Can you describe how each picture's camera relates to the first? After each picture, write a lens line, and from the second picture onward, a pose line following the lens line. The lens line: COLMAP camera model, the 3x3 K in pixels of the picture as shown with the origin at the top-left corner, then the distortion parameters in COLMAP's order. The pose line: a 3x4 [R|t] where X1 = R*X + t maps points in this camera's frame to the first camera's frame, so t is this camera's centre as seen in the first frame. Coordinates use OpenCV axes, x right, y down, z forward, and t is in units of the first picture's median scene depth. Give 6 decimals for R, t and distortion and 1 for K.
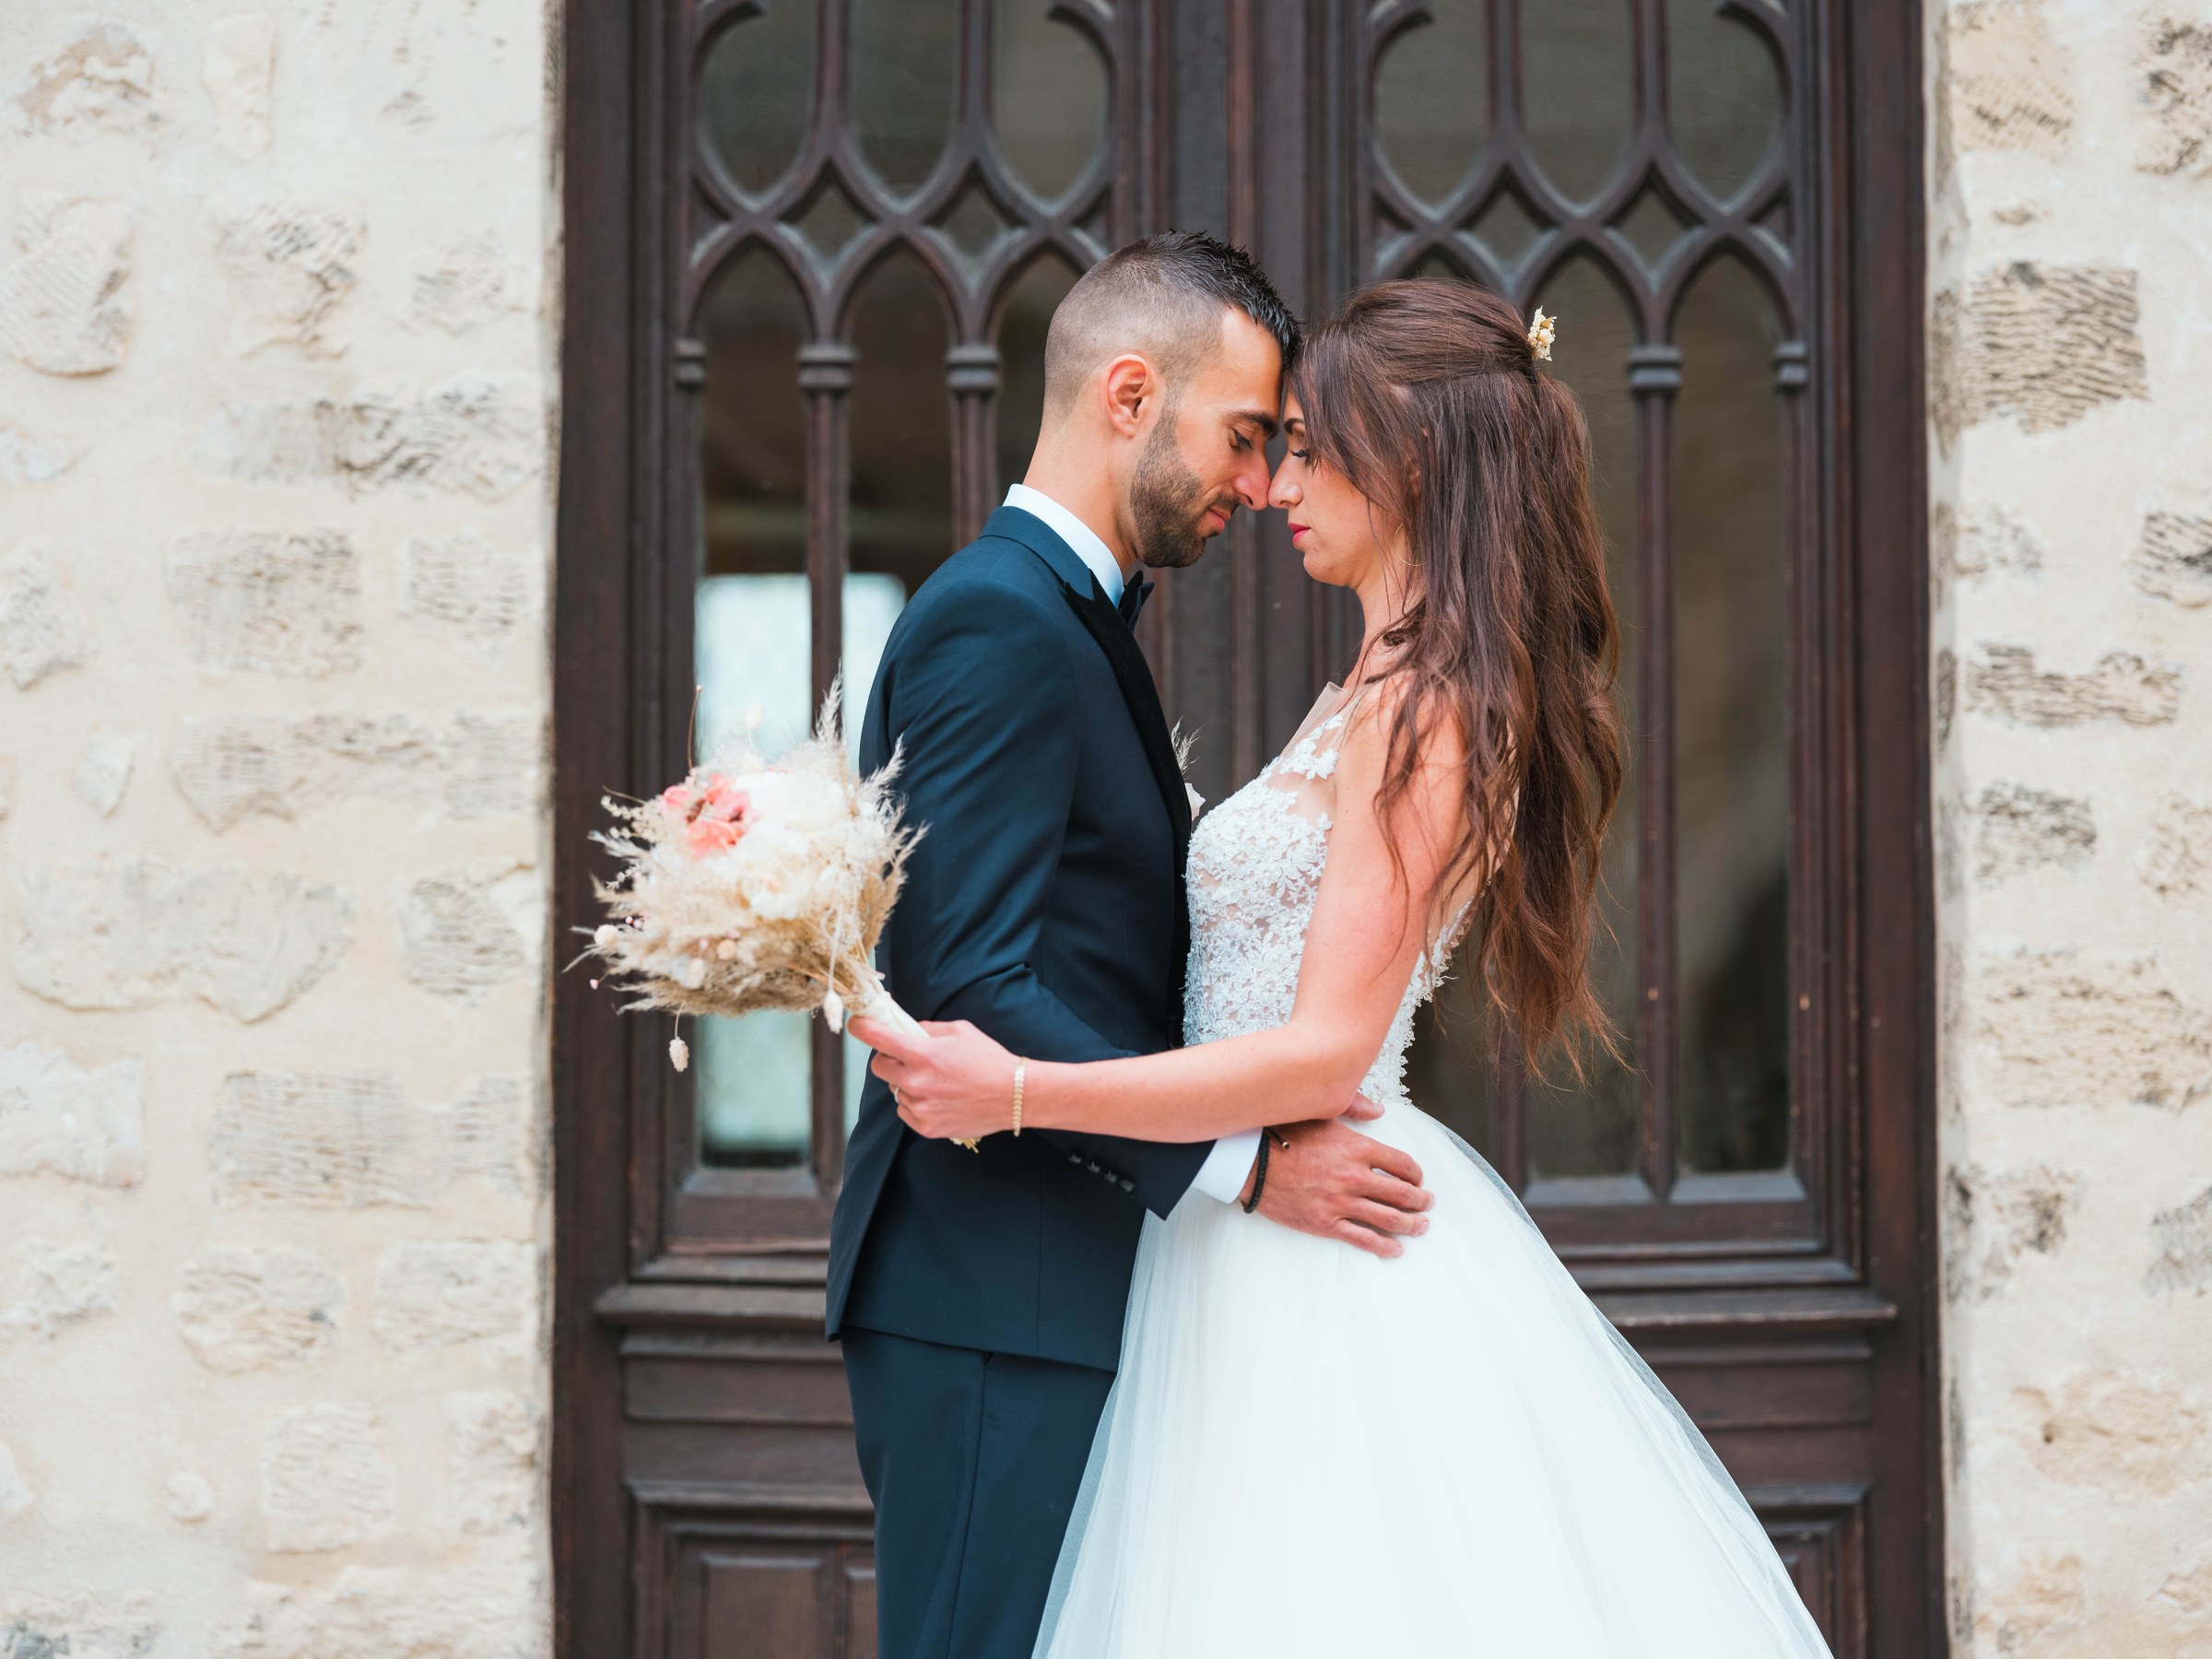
lens RADIAL K [[5510.6, 0, 1104.6], [0, 5510.6, 832.6], [0, 0, 1]] dist [0.007429, 0.000000]
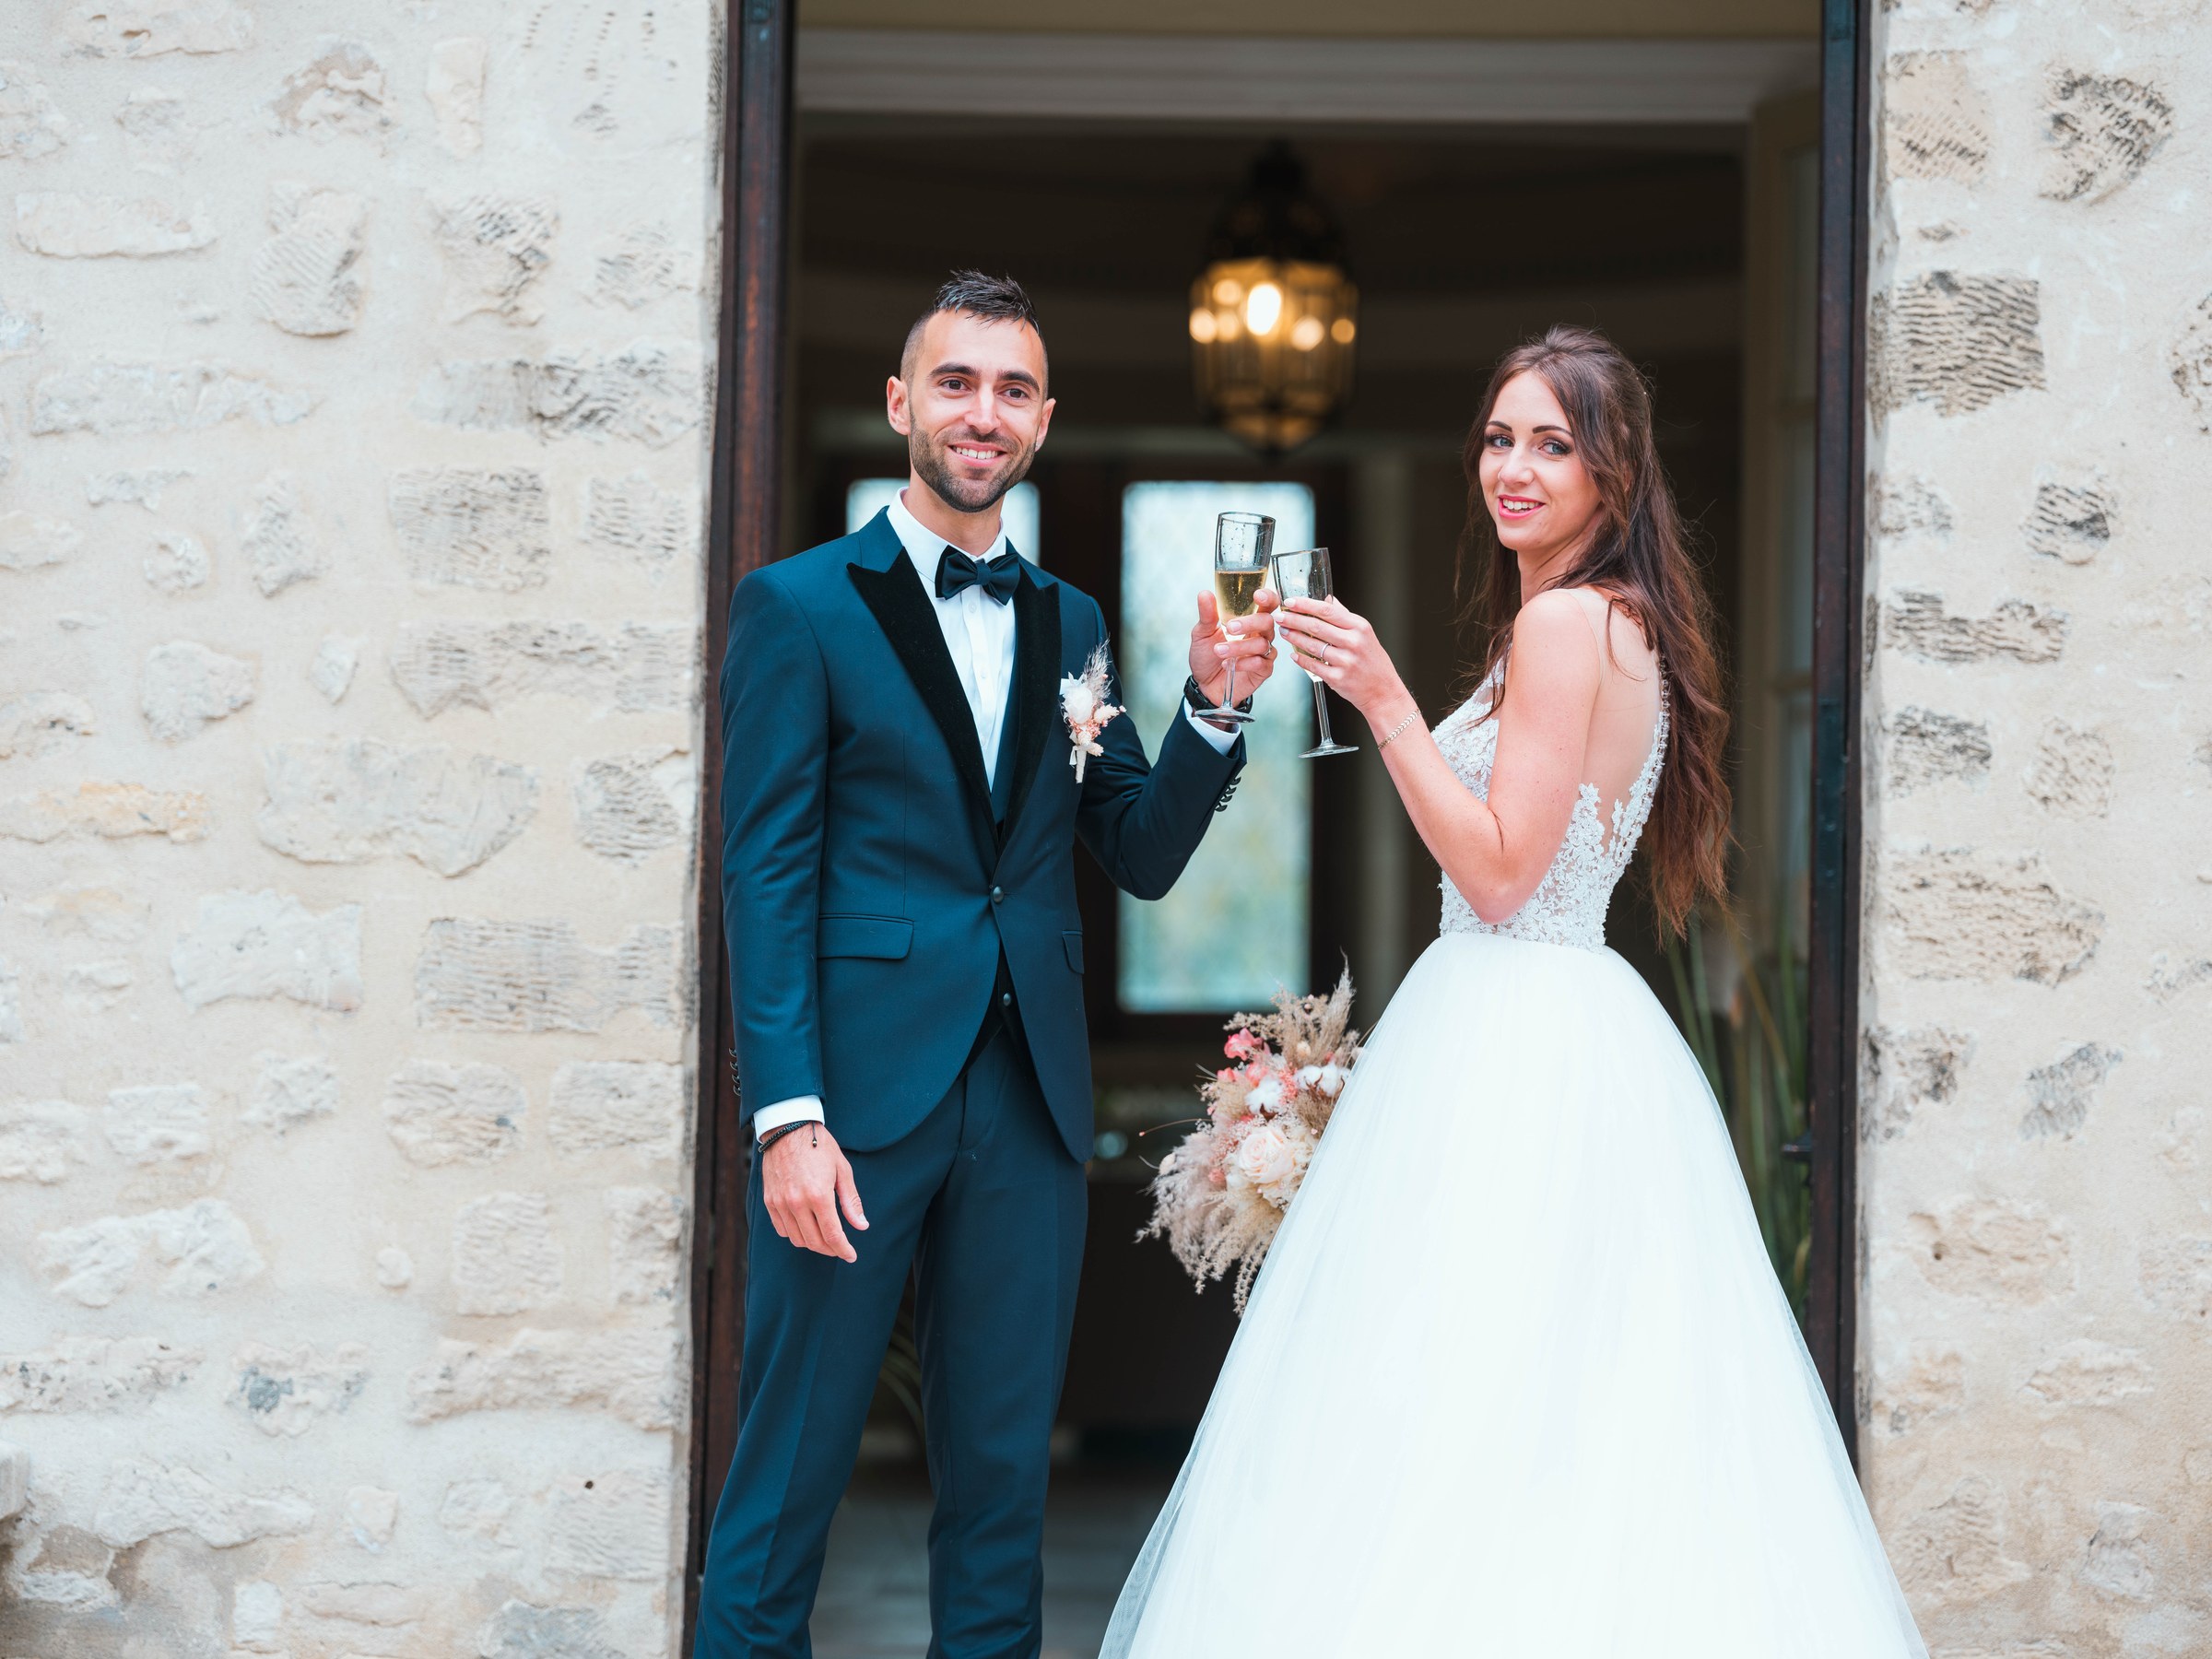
lens RADIAL K [[5510.6, 0, 1107.3], [0, 5510.6, 827.7], [0, 0, 1]] dist [0.007429, 0.000000]
pose [[0.999390, 0.021249, -0.027725, 0.021681], [-0.020688, 0.999578, 0.020377, -0.003882], [0.028146, -0.019791, 0.999408, -0.200339]]
